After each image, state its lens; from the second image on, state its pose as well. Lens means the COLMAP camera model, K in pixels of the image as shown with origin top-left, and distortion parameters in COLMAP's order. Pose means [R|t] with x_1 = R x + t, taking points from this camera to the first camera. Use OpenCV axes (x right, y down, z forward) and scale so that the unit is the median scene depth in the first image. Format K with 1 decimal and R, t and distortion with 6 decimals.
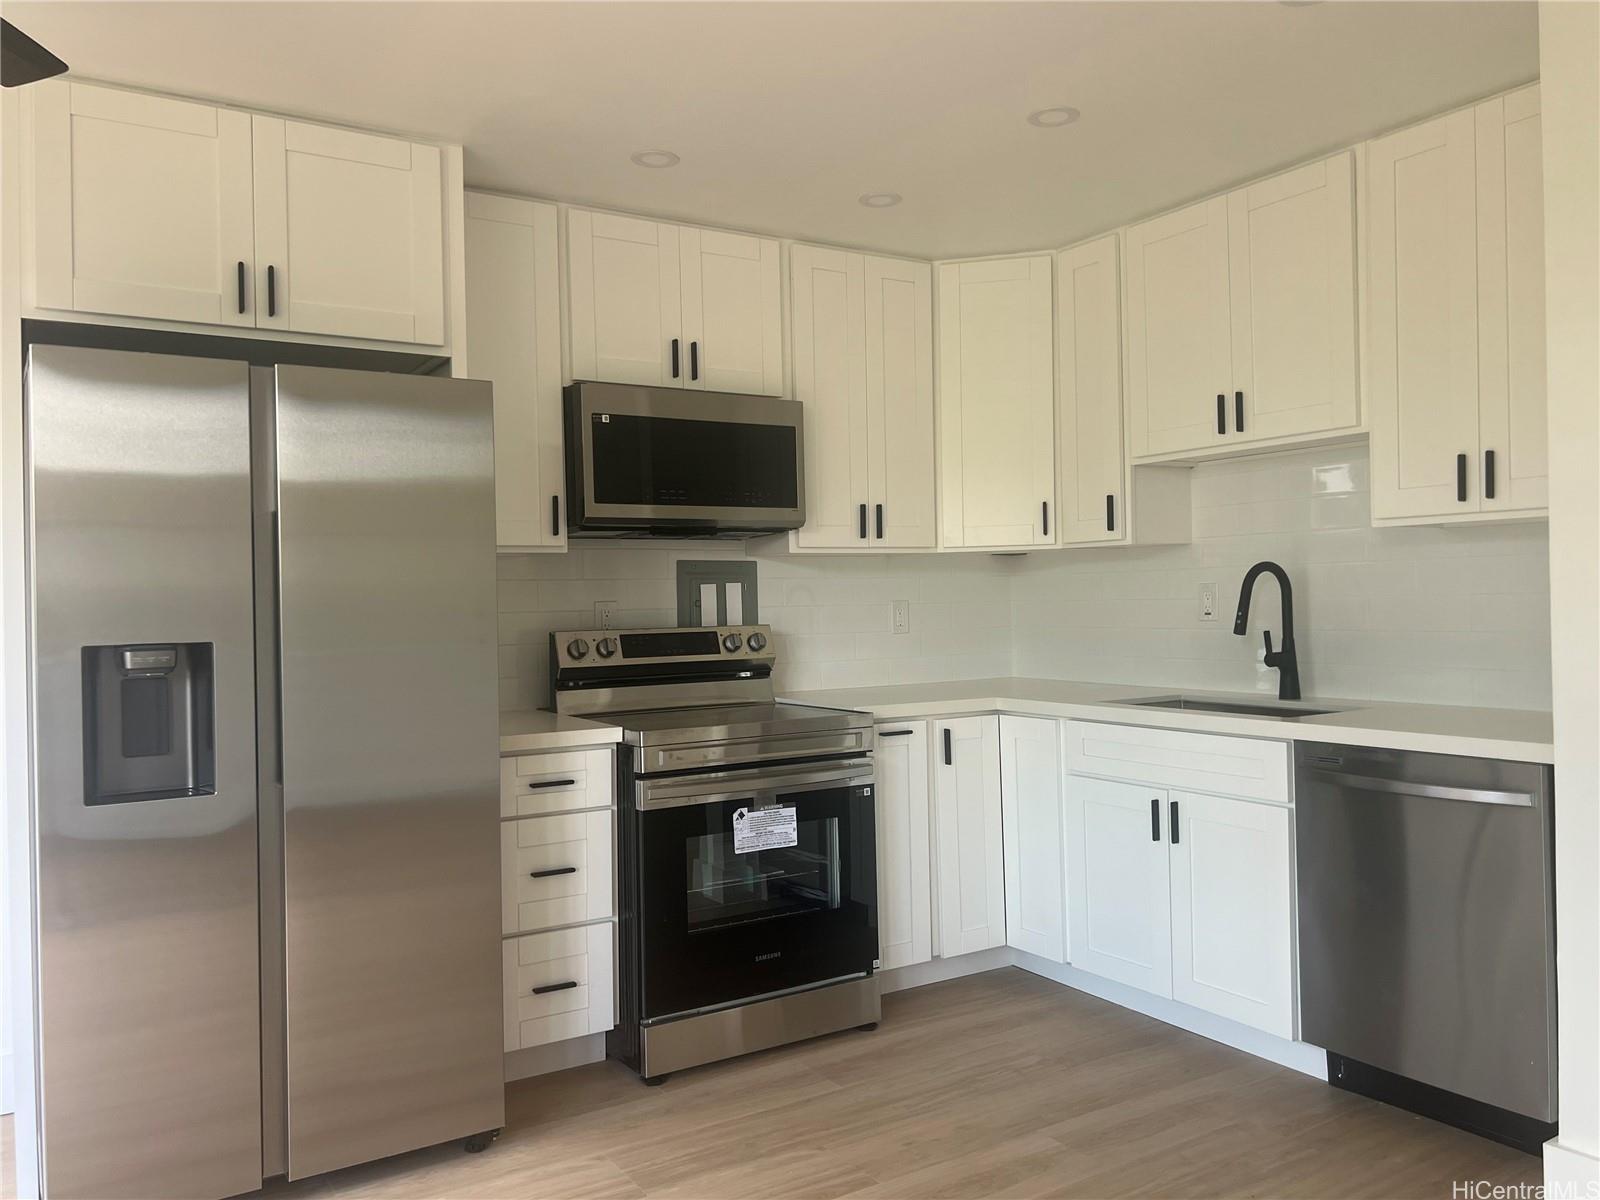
lens RADIAL K [[1249.4, 0, 800.1], [0, 1249.4, 595.7], [0, 0, 1]] dist [0.003839, -0.000118]
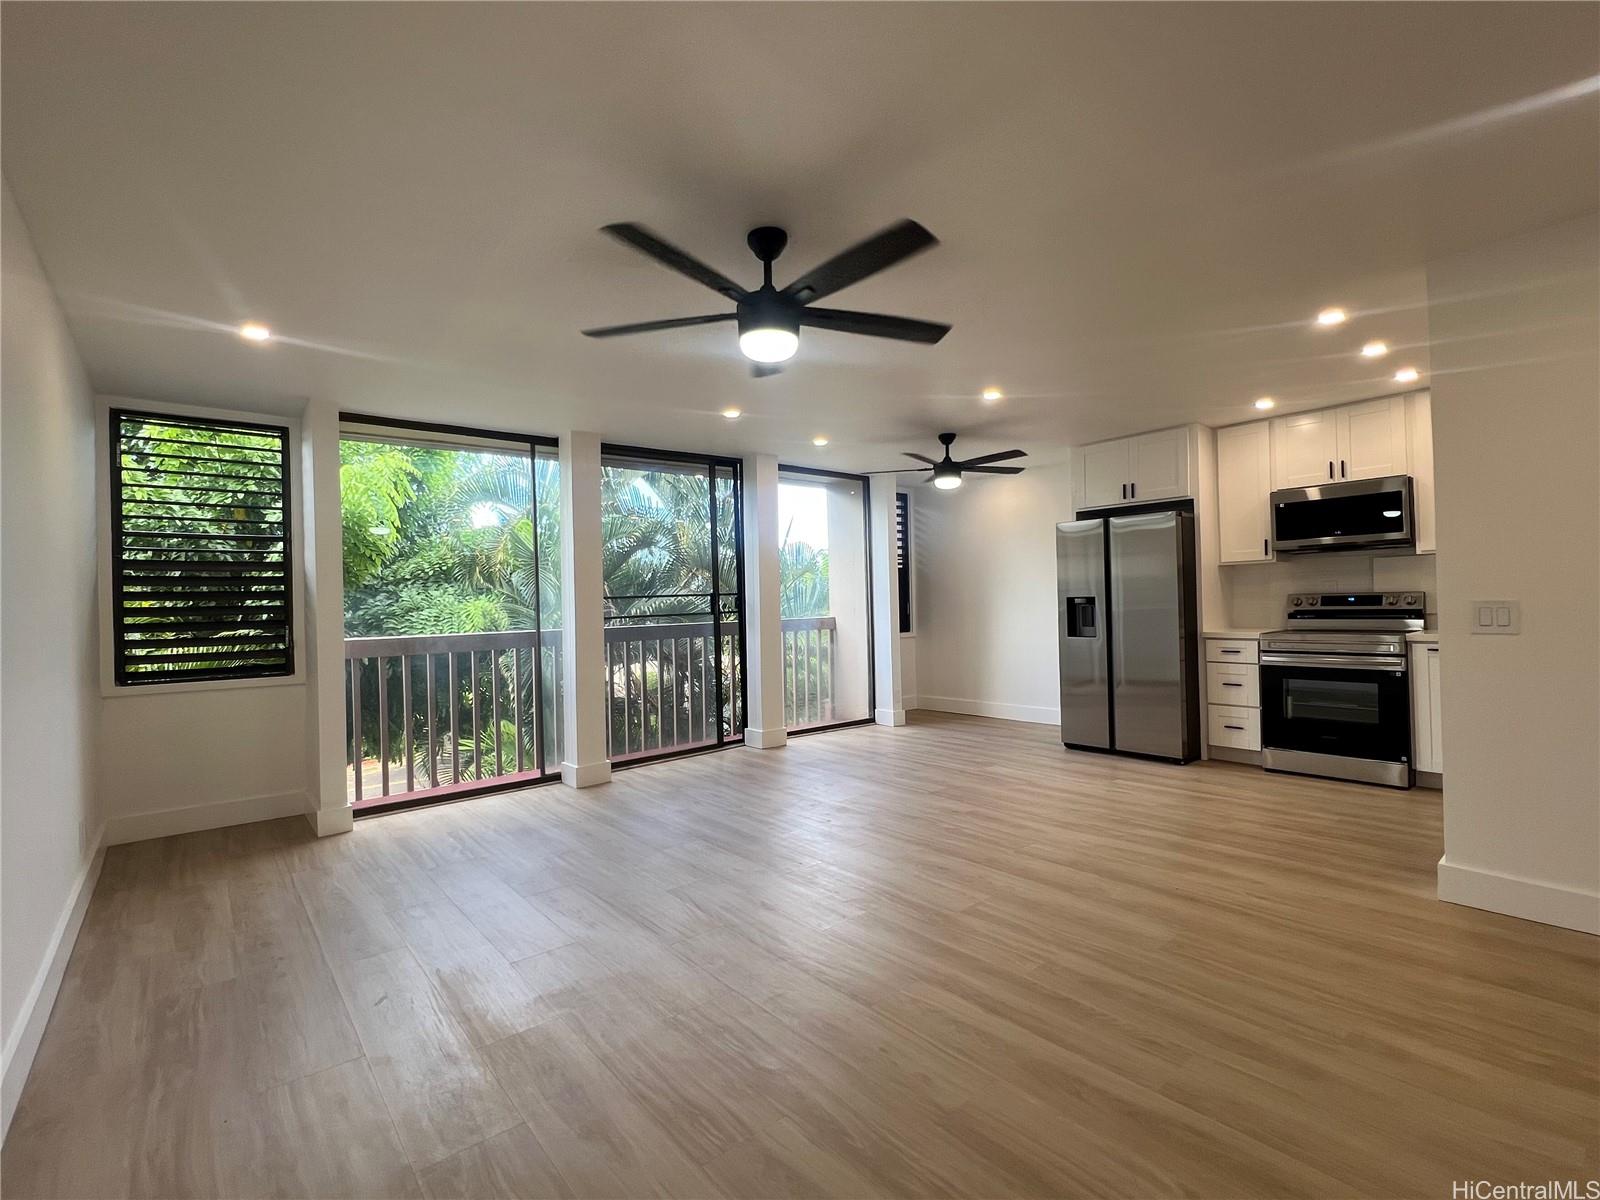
lens RADIAL K [[702.7, 0, 796.6], [0, 702.7, 596.6], [0, 0, 1]] dist [-0.000801, -0.000030]
pose [[0.132780, 0.005259, -0.991132, 1.150527], [0.026264, 0.999616, 0.008822, -0.003806], [0.990798, -0.027203, 0.132591, -0.115376]]
